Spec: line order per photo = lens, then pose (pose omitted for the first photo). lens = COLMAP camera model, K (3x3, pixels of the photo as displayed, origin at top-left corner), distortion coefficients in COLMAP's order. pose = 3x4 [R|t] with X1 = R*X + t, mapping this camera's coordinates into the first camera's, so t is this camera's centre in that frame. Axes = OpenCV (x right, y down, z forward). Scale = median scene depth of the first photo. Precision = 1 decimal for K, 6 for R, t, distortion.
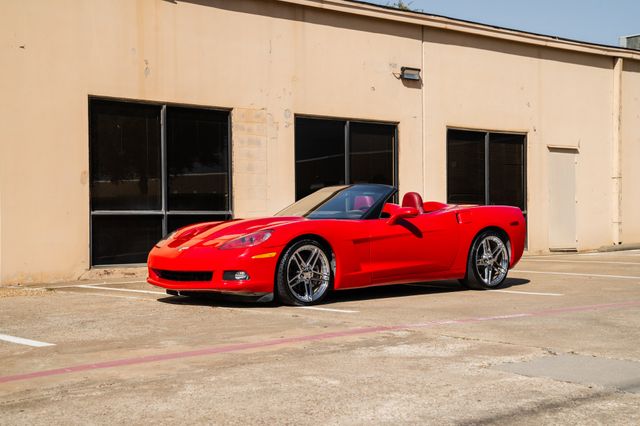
lens RADIAL K [[978.6, 0, 287.2], [0, 978.6, 214.0], [0, 0, 1]] dist [0.184227, 0.121185]
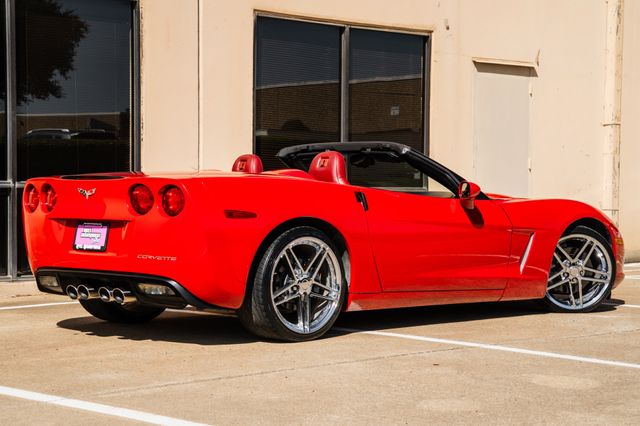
lens RADIAL K [[1415.8, 0, 292.1], [0, 1415.8, 212.7], [0, 0, 1]] dist [0.347893, 0.141909]
pose [[0.998786, 0.012143, 0.047748, 0.191104], [-0.013050, 0.999740, 0.018722, -0.003237], [-0.047508, -0.019322, 0.998684, 0.378121]]
